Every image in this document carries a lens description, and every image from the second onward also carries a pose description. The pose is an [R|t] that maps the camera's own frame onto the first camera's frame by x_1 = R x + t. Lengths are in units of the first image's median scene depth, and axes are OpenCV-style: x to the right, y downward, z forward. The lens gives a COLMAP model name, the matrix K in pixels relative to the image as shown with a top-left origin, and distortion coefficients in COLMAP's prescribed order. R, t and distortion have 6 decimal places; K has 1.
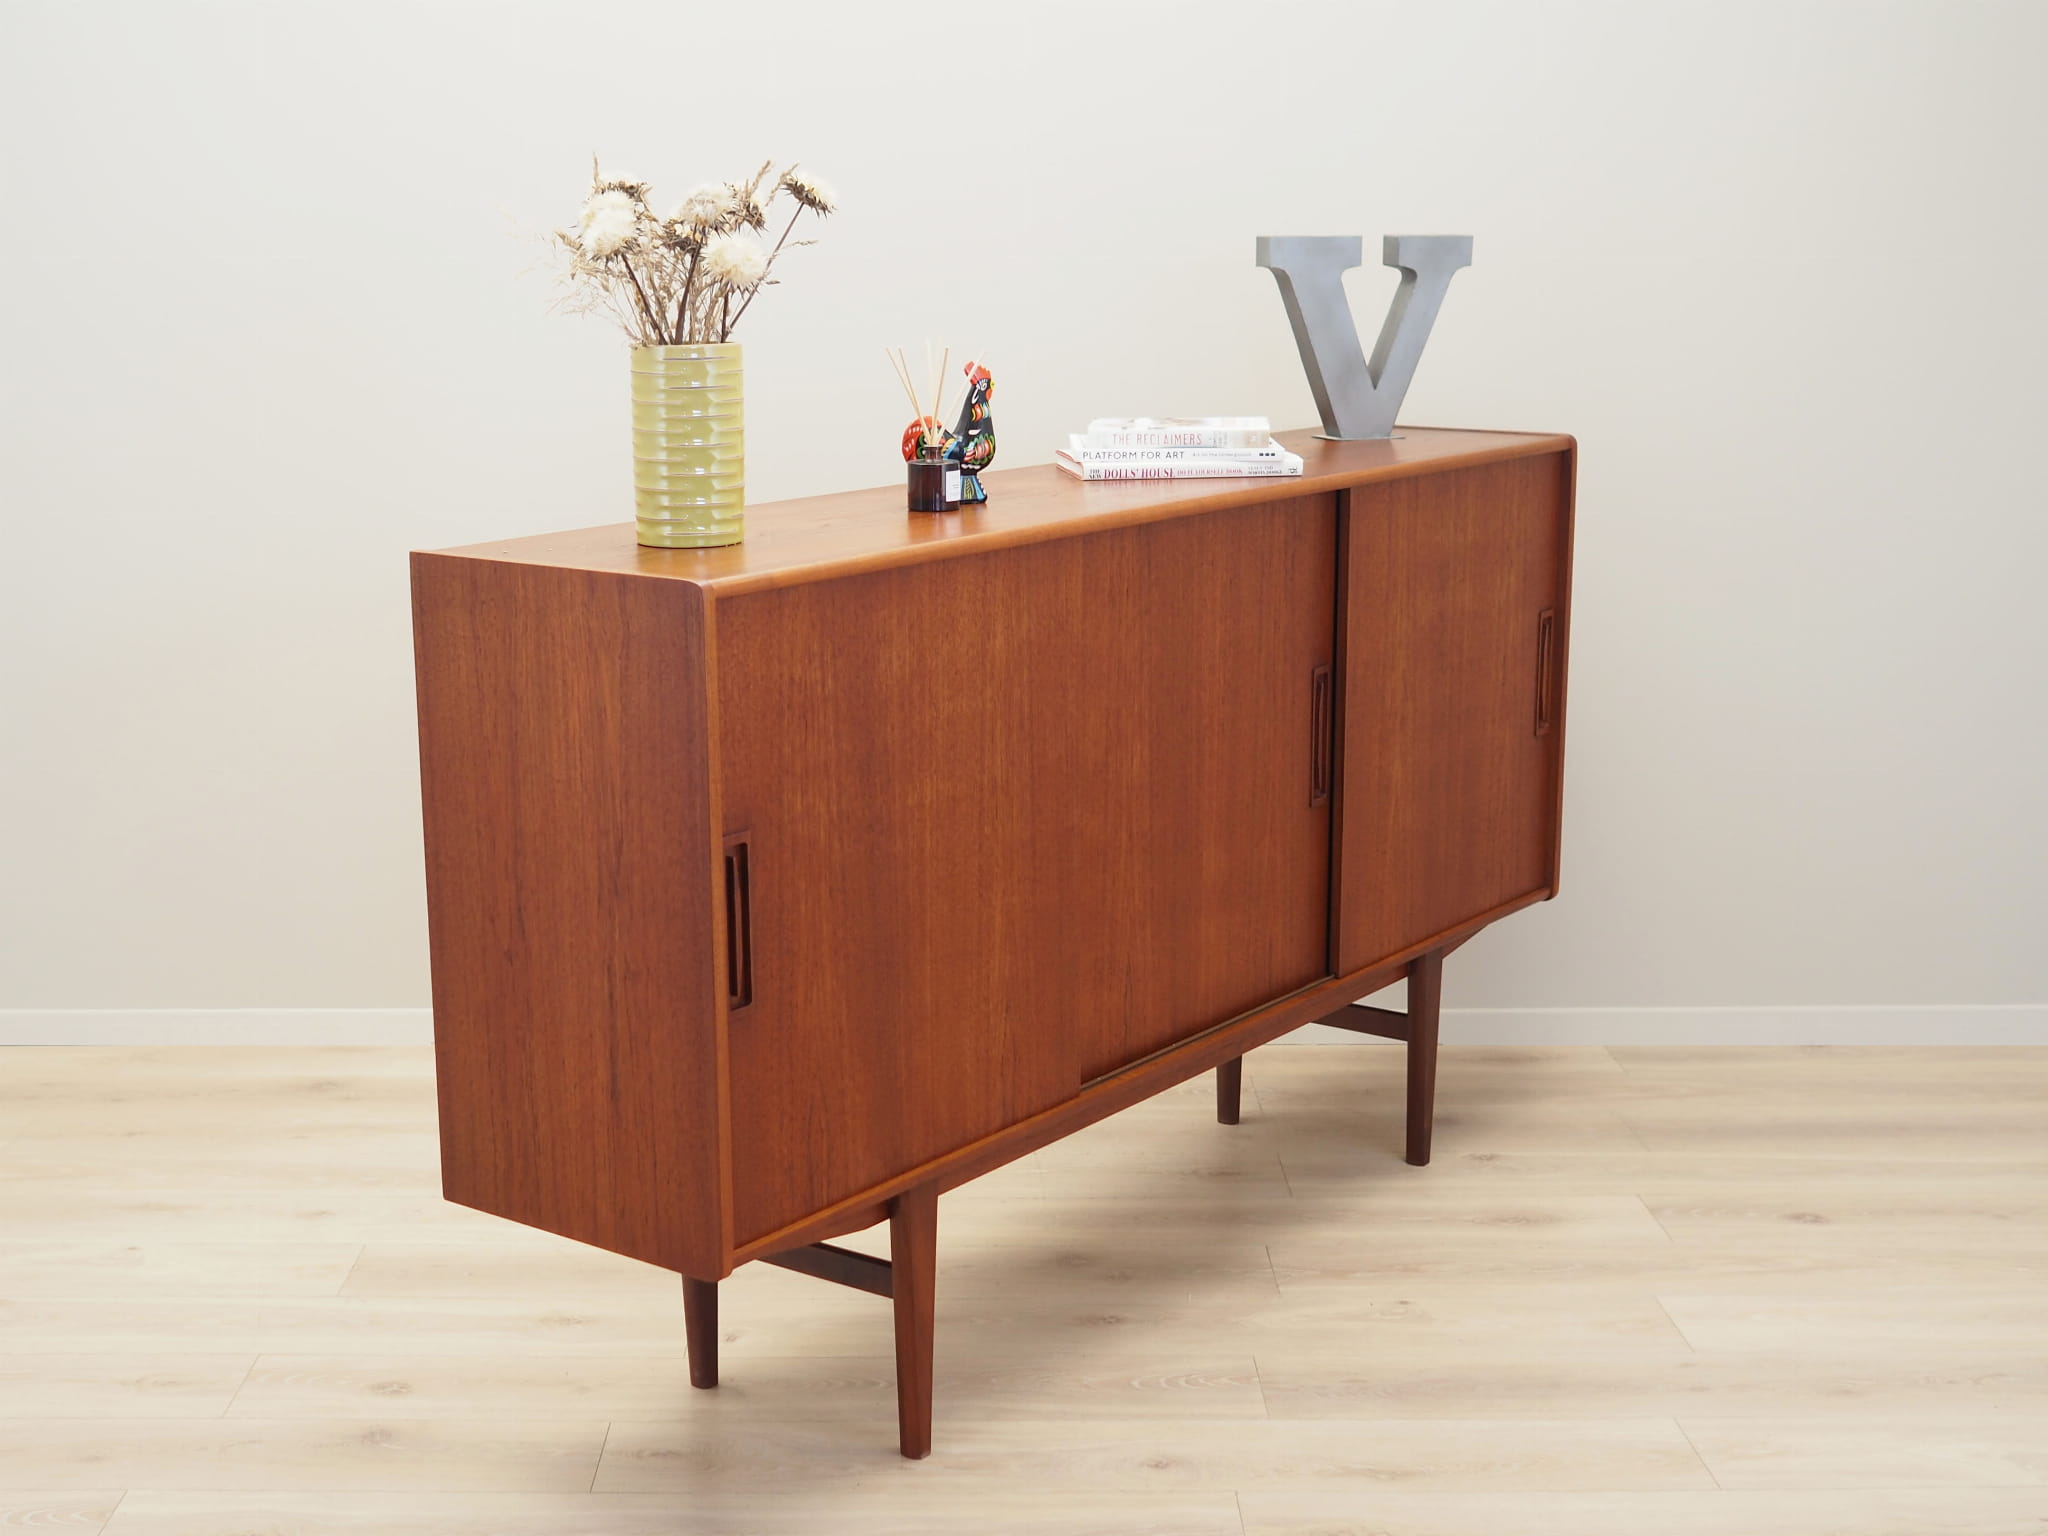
lens RADIAL K [[3046.7, 0, 1473.7], [0, 3046.7, 778.1], [0, 0, 1]] dist [-0.068948, 0.193454]
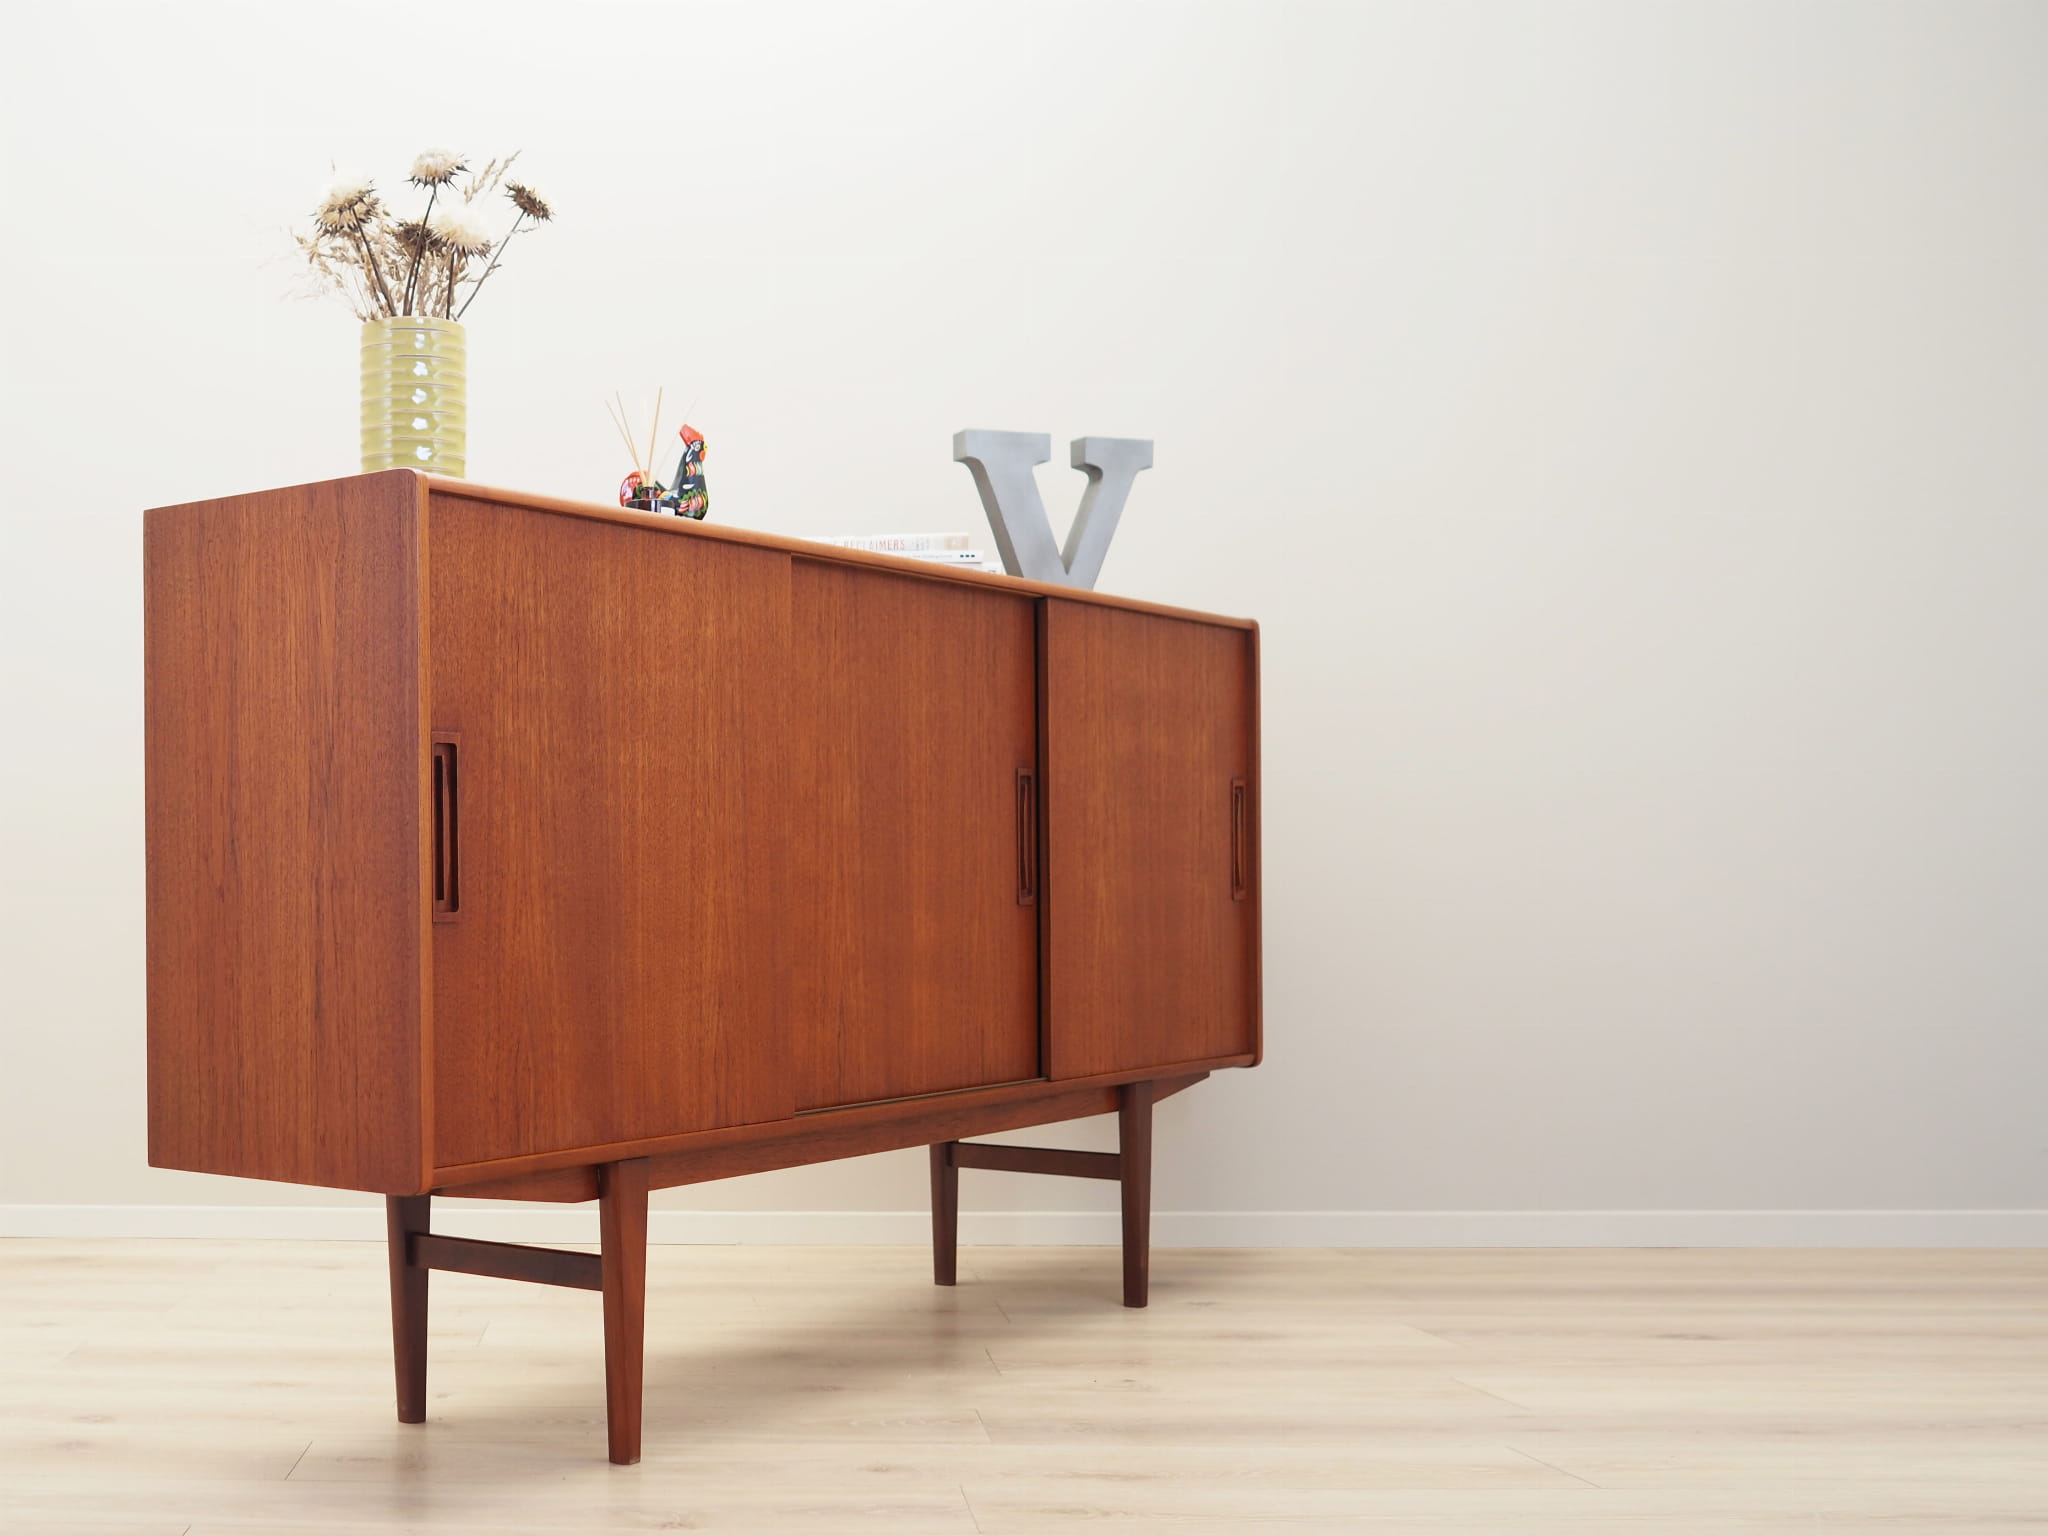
lens RADIAL K [[2662.9, 0, 1030.1], [0, 2662.9, 778.0], [0, 0, 1]] dist [-0.013425, -0.051311]
pose [[0.998177, -0.041780, -0.043546, -0.010259], [0.030008, 0.969688, -0.242495, 0.223201], [0.052357, 0.240747, 0.969175, 0.139848]]
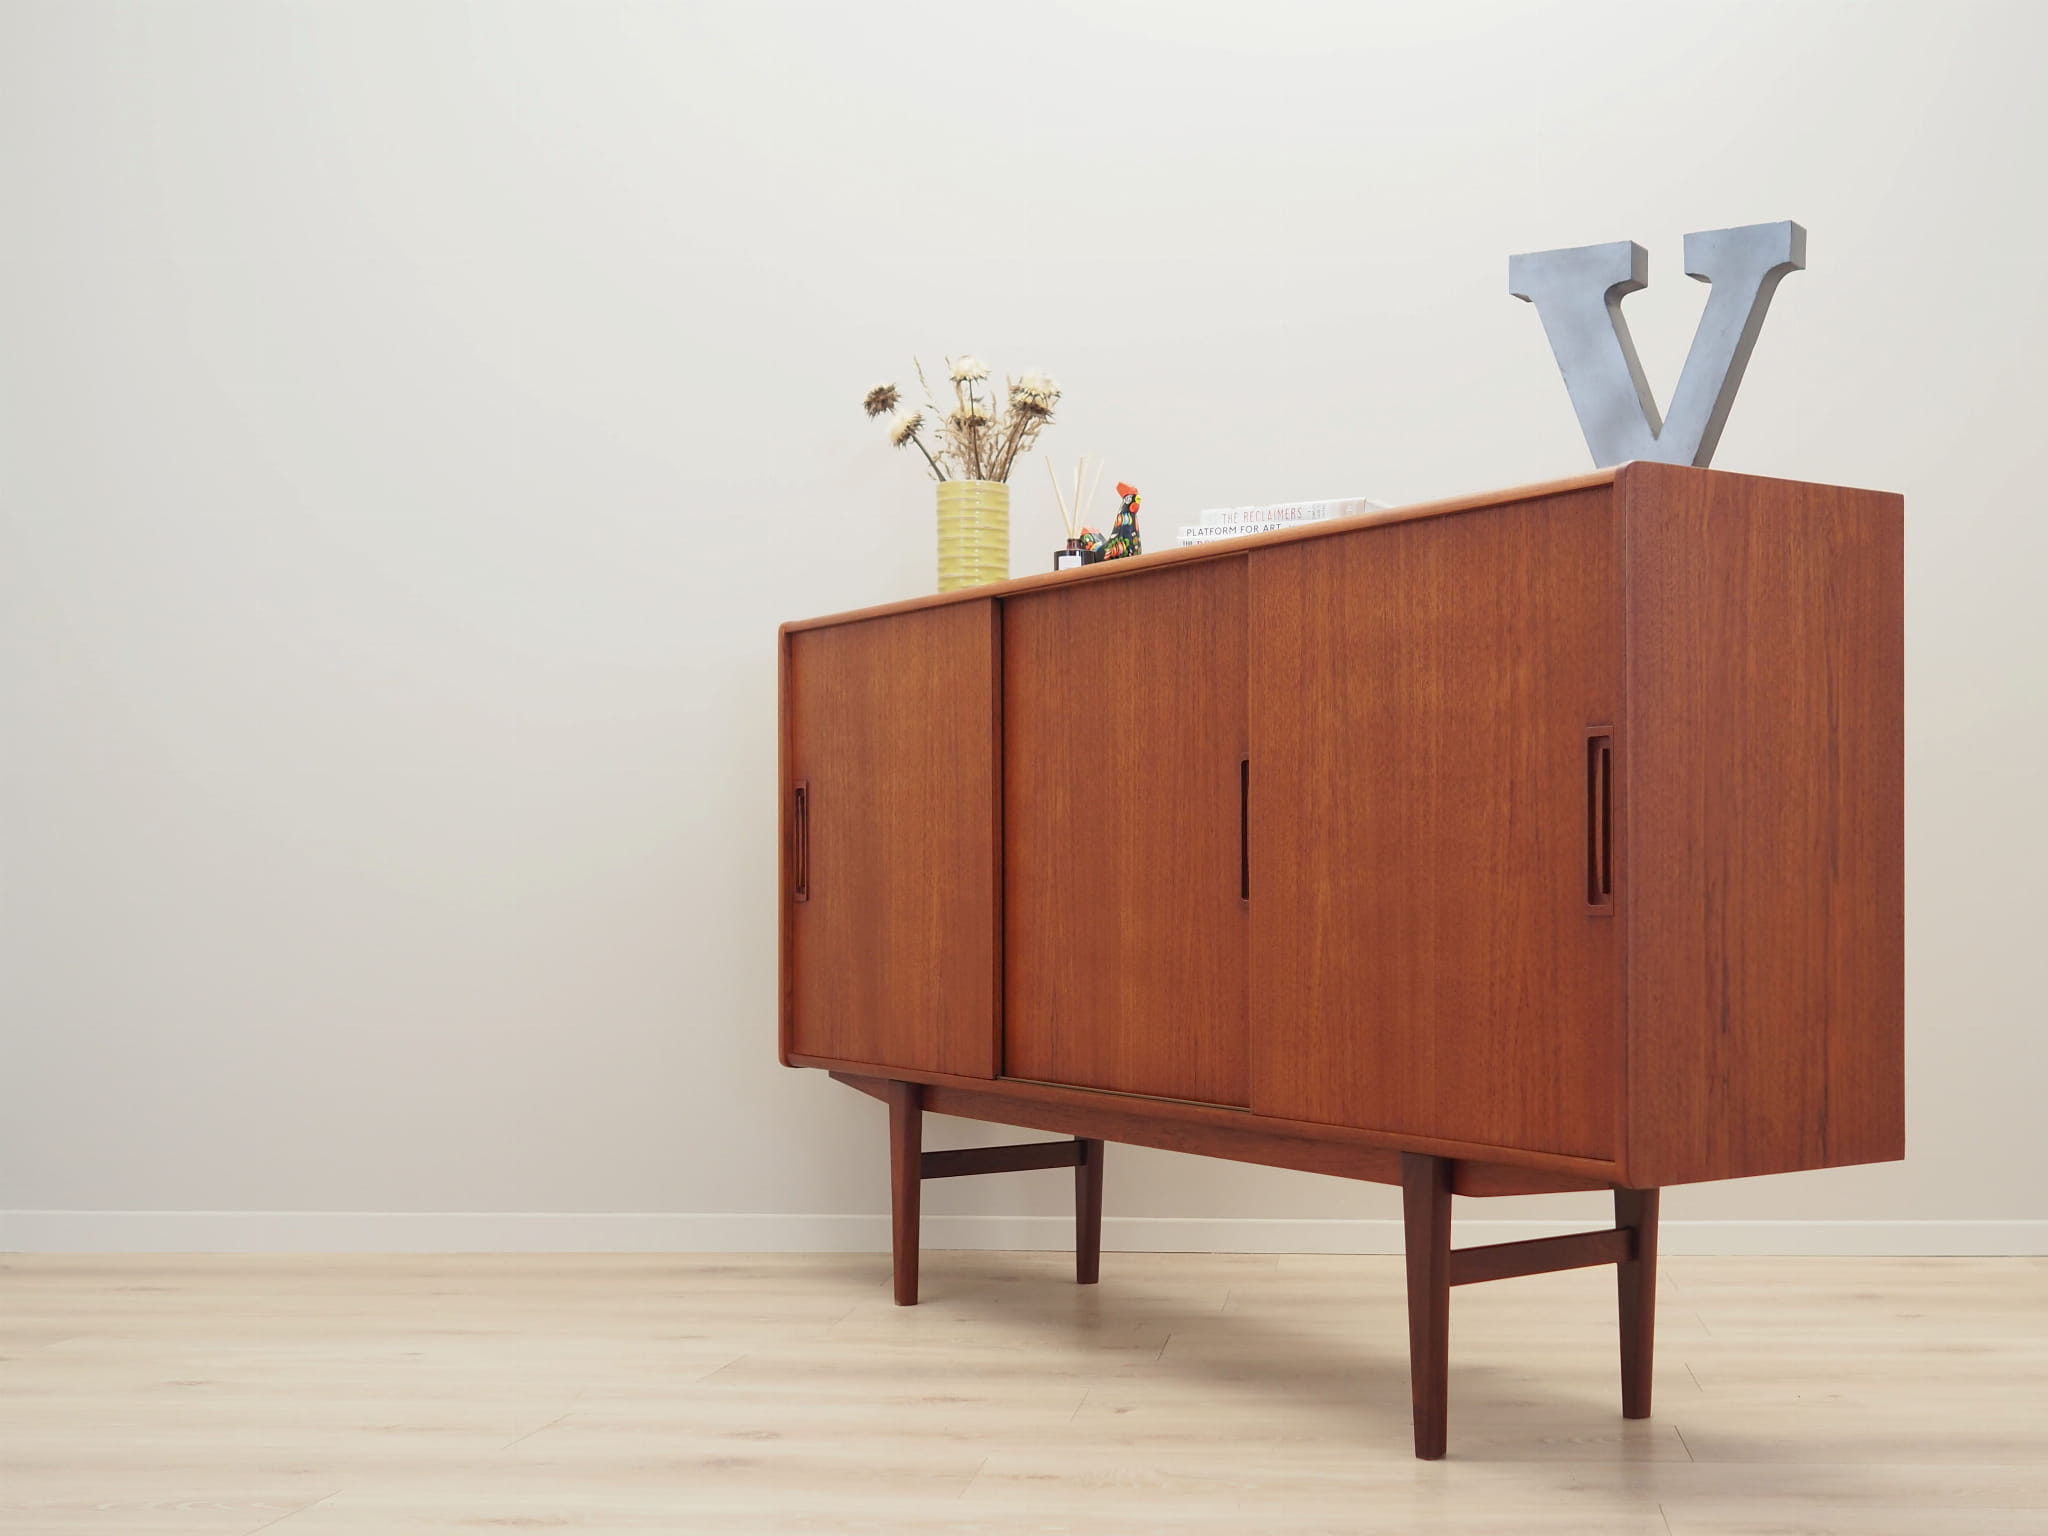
lens RADIAL K [[2662.9, 0, 1030.1], [0, 2662.9, 778.0], [0, 0, 1]] dist [-0.013425, -0.051311]
pose [[-0.523818, -0.059307, -0.849763, 0.785507], [-0.188490, 0.980915, 0.047730, -0.064910], [0.830714, 0.185173, -0.525000, 1.623455]]
